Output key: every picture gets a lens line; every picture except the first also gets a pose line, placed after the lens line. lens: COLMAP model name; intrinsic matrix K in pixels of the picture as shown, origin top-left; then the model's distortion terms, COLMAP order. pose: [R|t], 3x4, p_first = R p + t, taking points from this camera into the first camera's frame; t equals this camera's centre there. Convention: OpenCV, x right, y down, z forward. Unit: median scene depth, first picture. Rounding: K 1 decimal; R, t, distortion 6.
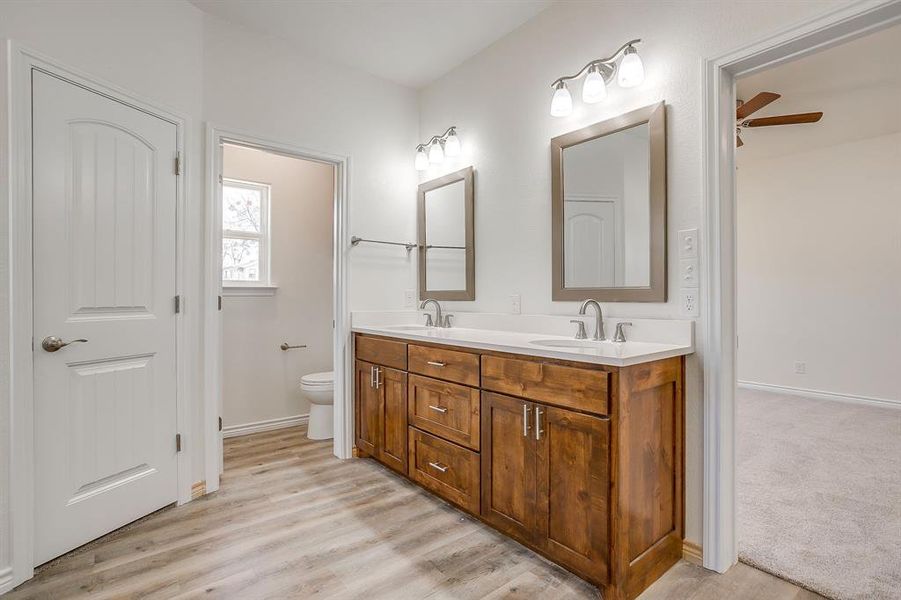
lens RADIAL K [[438.7, 0, 448.7], [0, 438.7, 293.6], [0, 0, 1]] dist [-0.039642, 0.024225]
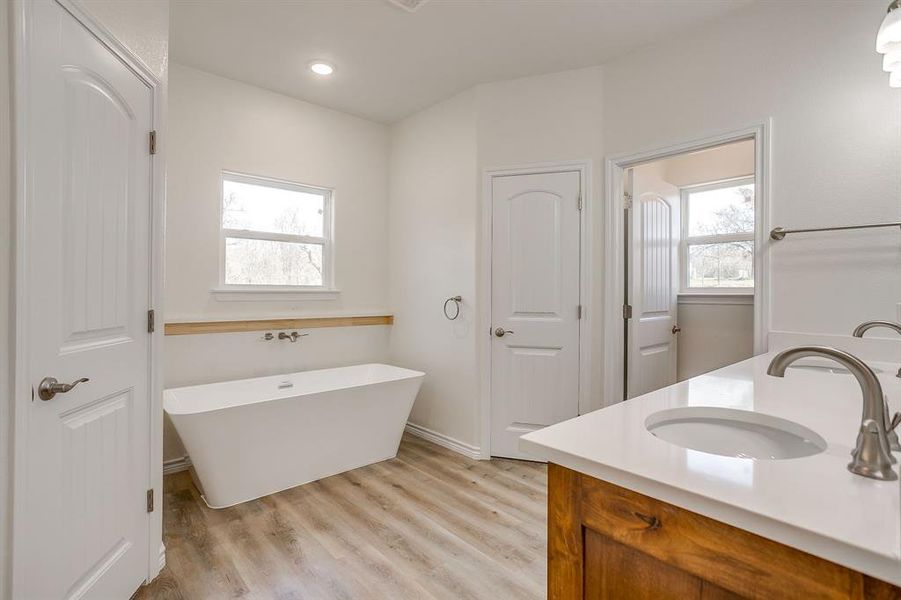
lens RADIAL K [[438.7, 0, 448.7], [0, 438.7, 293.6], [0, 0, 1]] dist [-0.039642, 0.024225]
pose [[0.035910, -0.002240, -0.999353, 0.769830], [-0.000726, 0.999997, -0.002267, -0.031815], [0.999355, 0.000807, 0.035909, 0.689415]]
